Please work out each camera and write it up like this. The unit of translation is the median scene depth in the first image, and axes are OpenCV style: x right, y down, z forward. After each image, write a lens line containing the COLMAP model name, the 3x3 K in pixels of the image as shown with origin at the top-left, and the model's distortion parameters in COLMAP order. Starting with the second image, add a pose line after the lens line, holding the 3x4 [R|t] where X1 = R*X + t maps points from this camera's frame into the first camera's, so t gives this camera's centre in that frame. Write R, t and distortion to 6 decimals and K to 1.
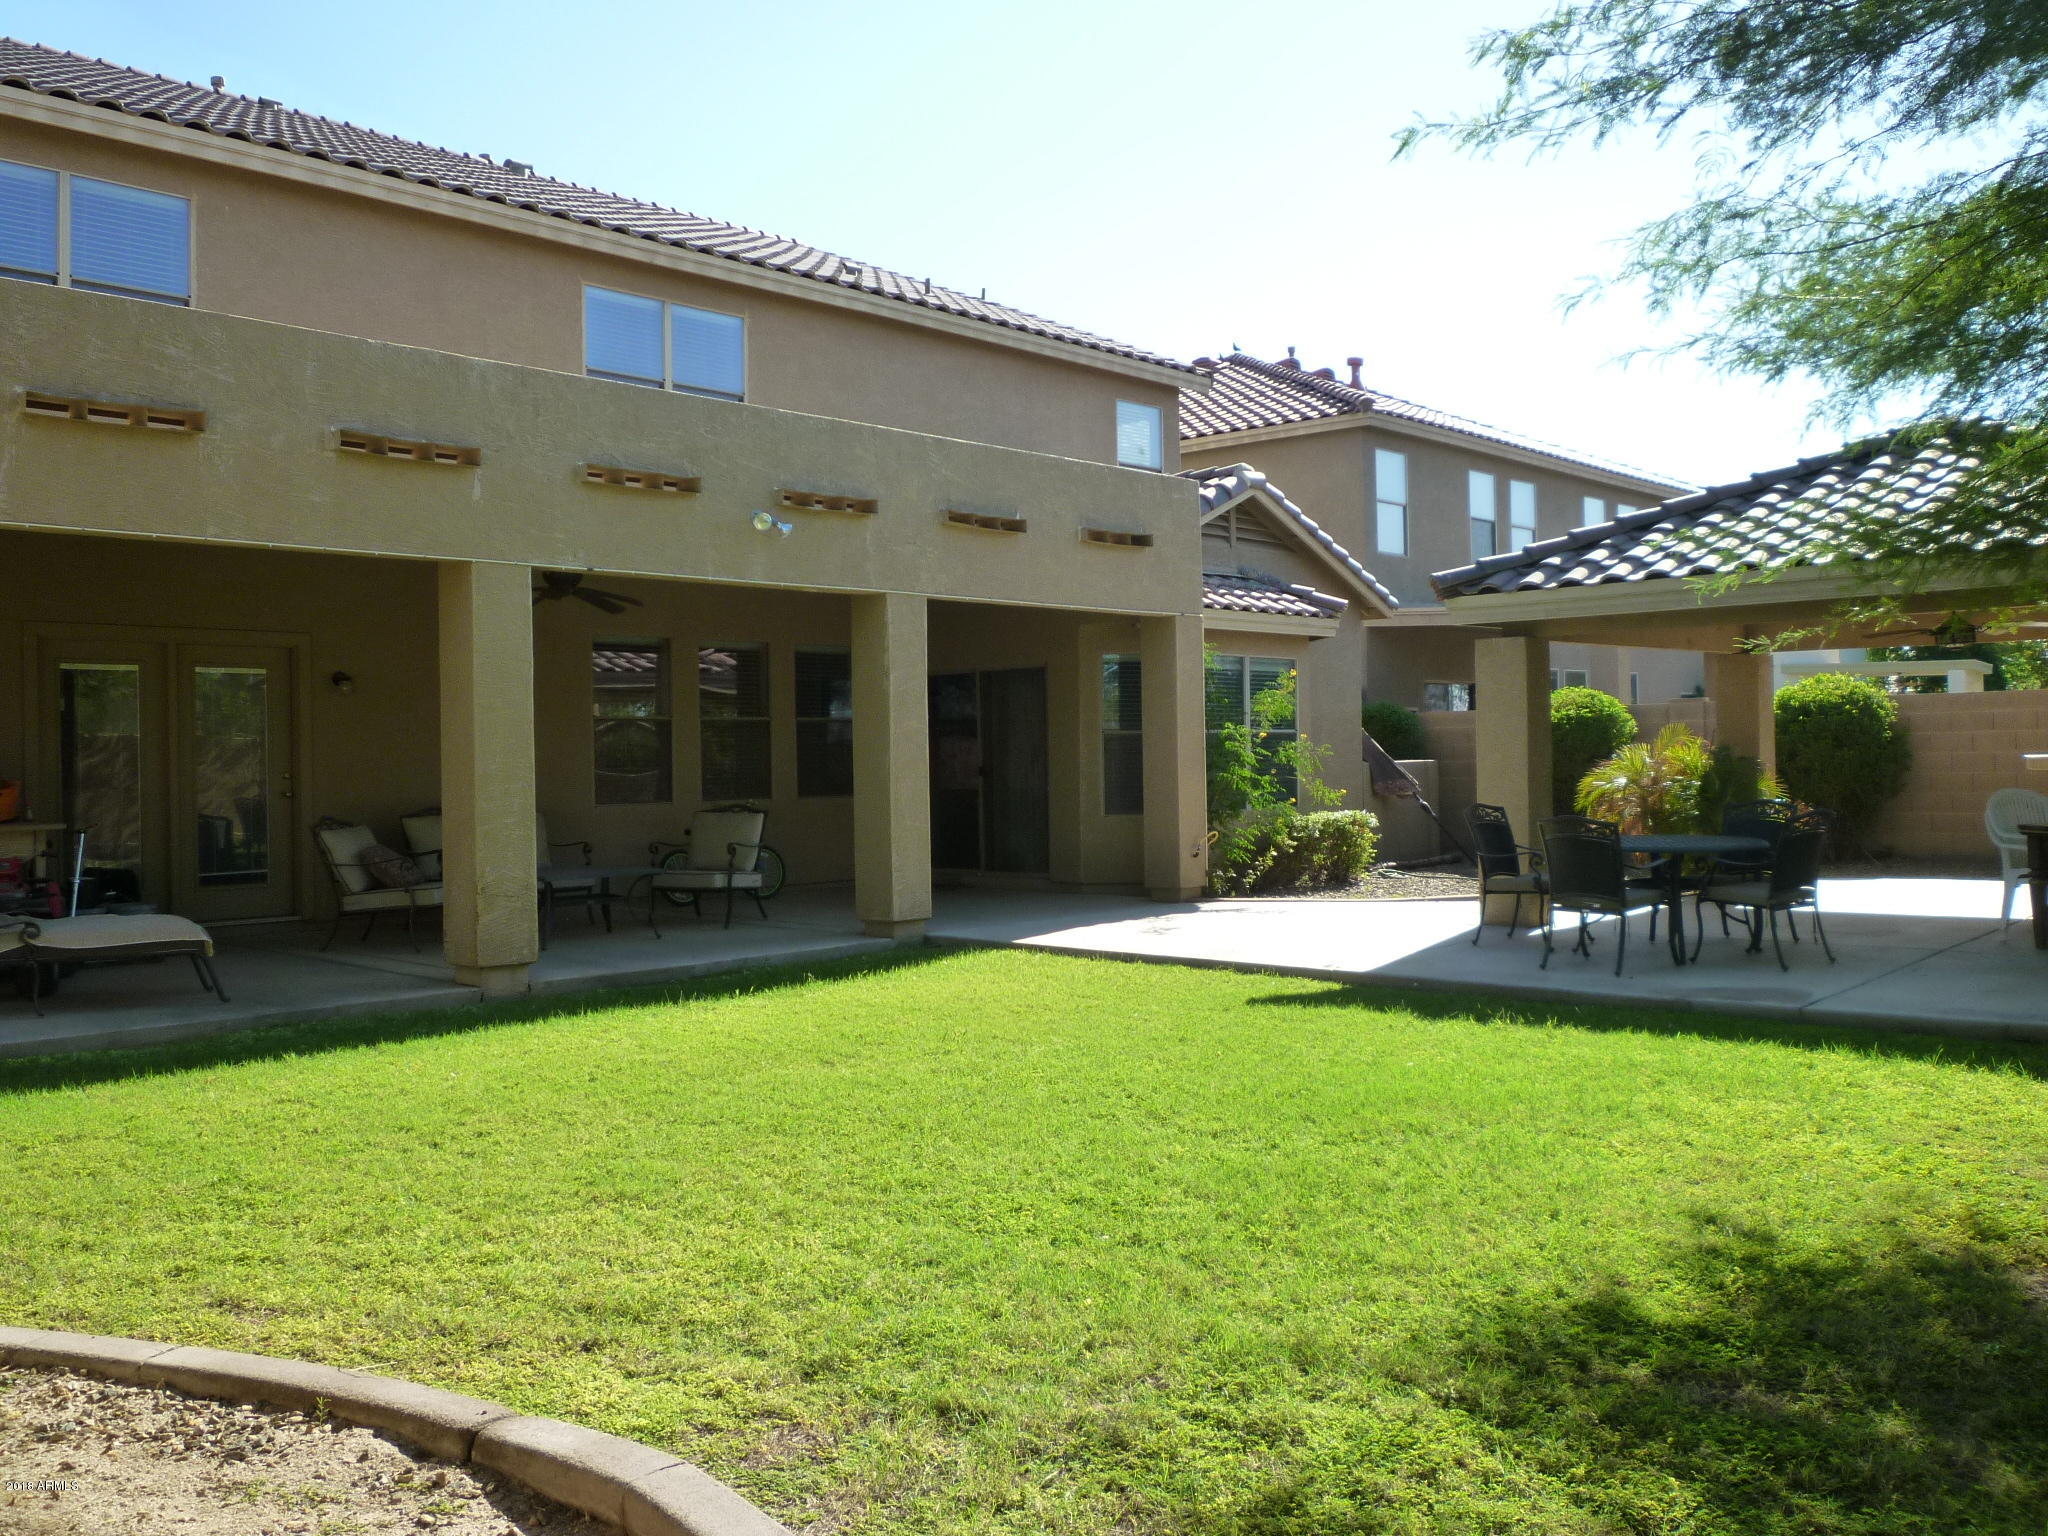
lens RADIAL K [[1769.0, 0, 995.3], [0, 1769.0, 754.7], [0, 0, 1]] dist [-0.055392, 0.059678]
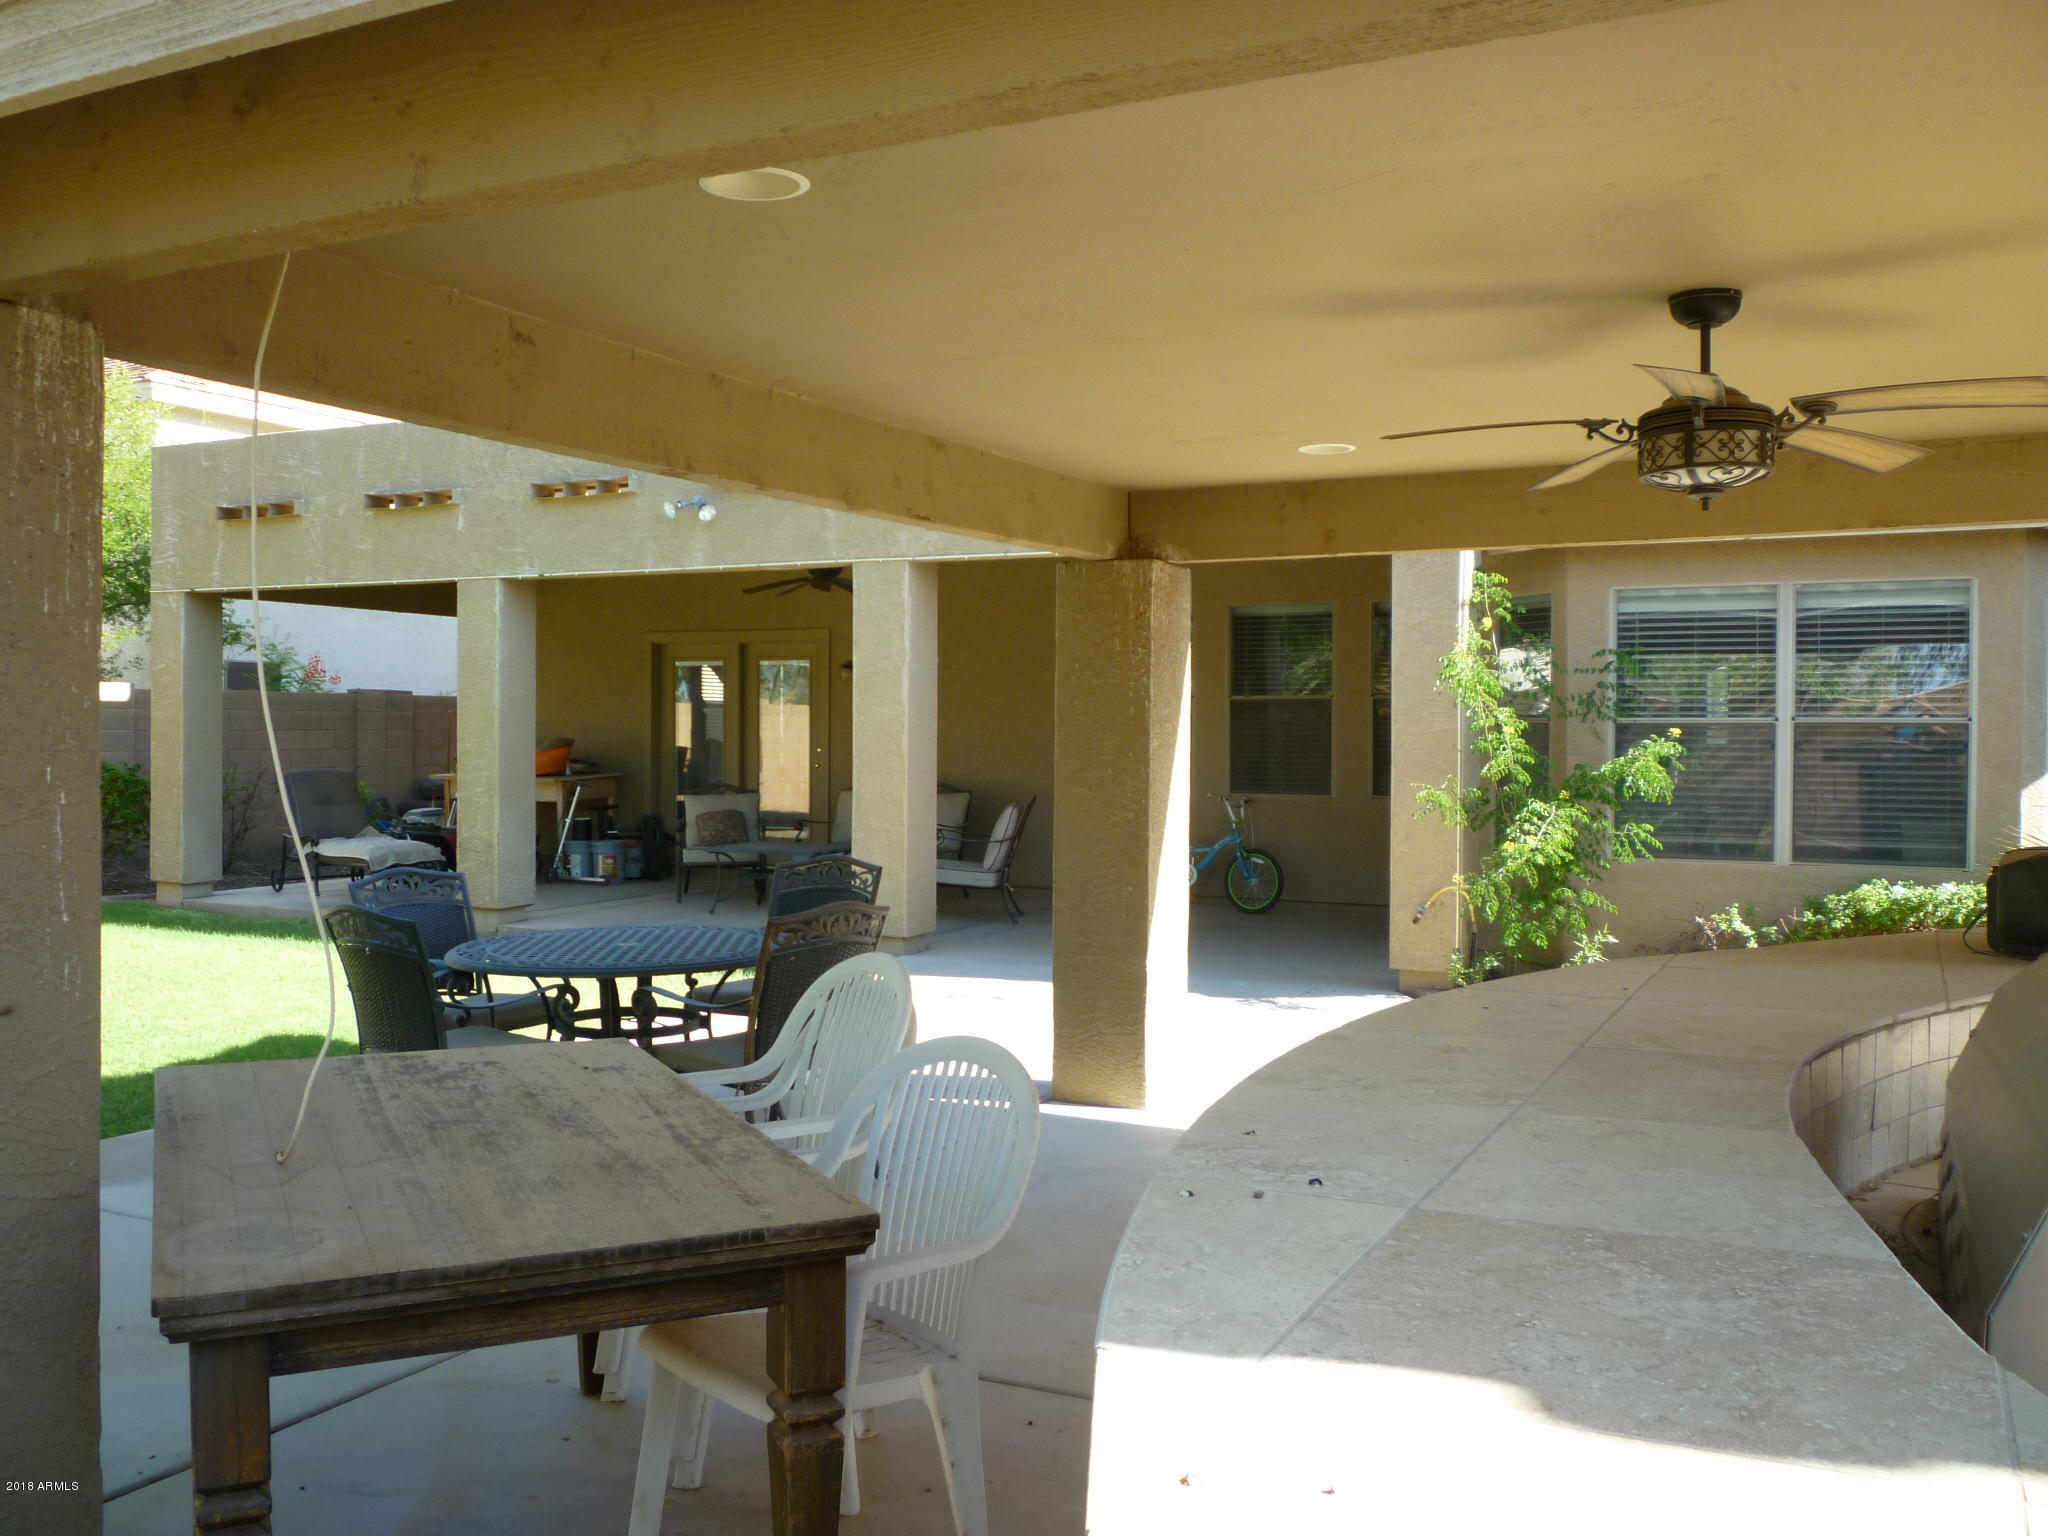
lens RADIAL K [[1740.9, 0, 1024.0], [0, 1740.9, 768.0], [0, 0, 1]] dist [0.001329, -0.001444]
pose [[0.259323, 0.038934, -0.965005, 0.963933], [-0.014030, 0.999234, 0.036545, -0.025665], [0.965689, 0.004062, 0.259671, 1.020358]]
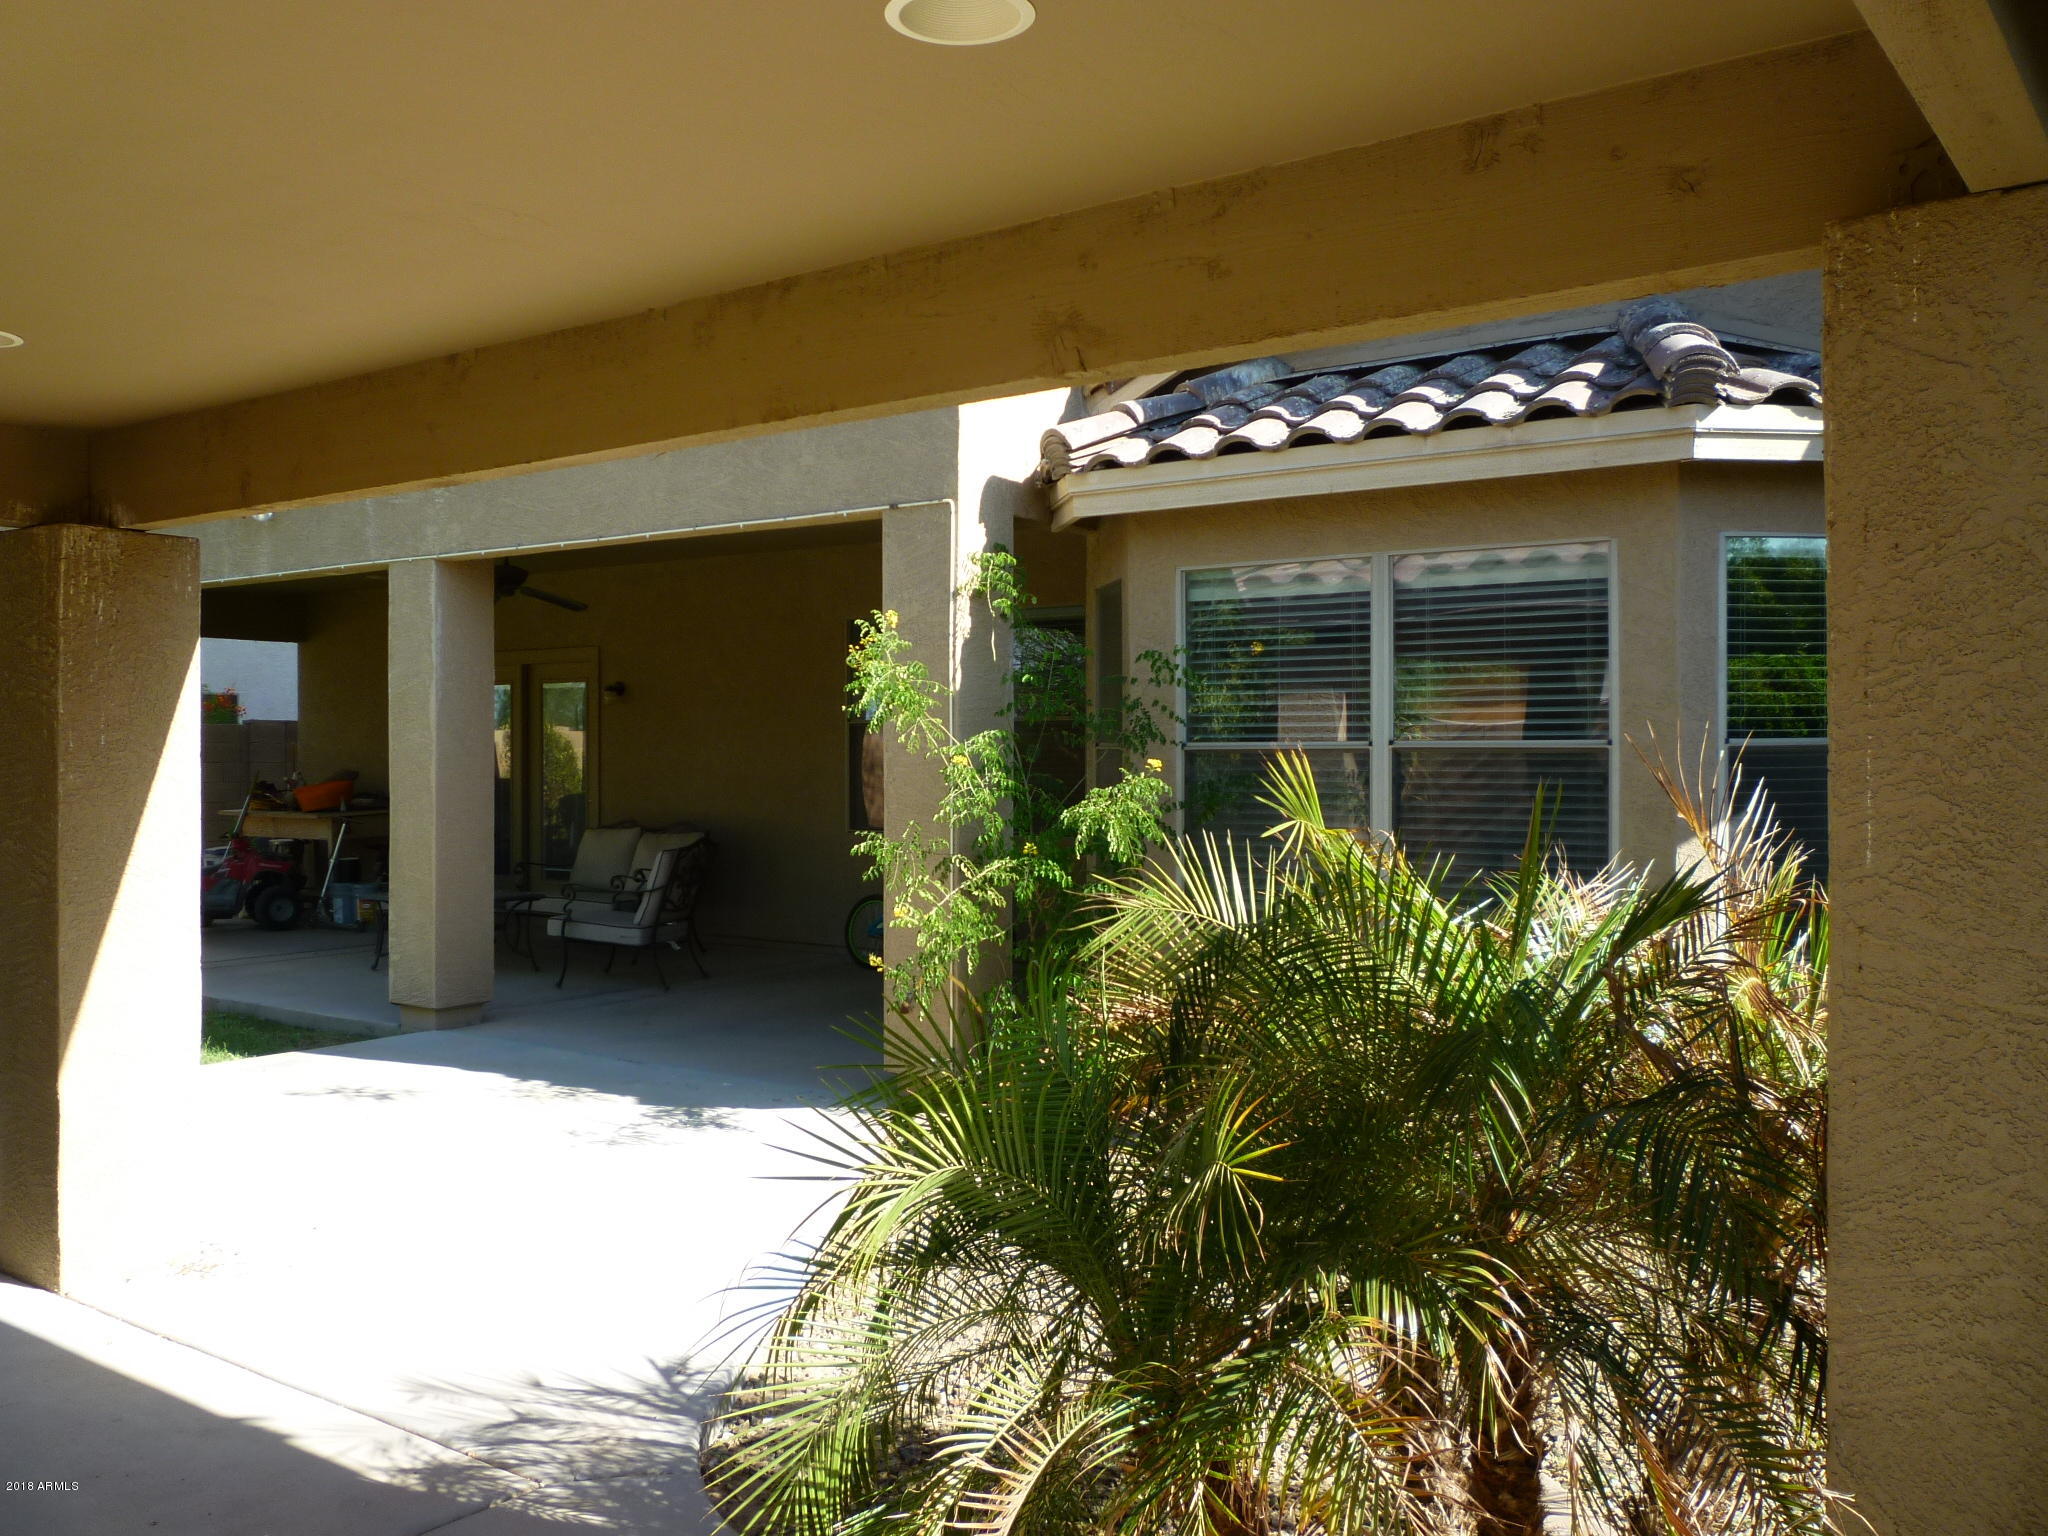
lens RADIAL K [[1769.0, 0, 995.3], [0, 1769.0, 754.7], [0, 0, 1]] dist [-0.055392, 0.059678]
pose [[0.094413, 0.014753, -0.995424, 0.845350], [-0.008547, 0.999865, 0.014009, -0.027109], [0.995496, 0.007185, 0.094527, 1.414283]]
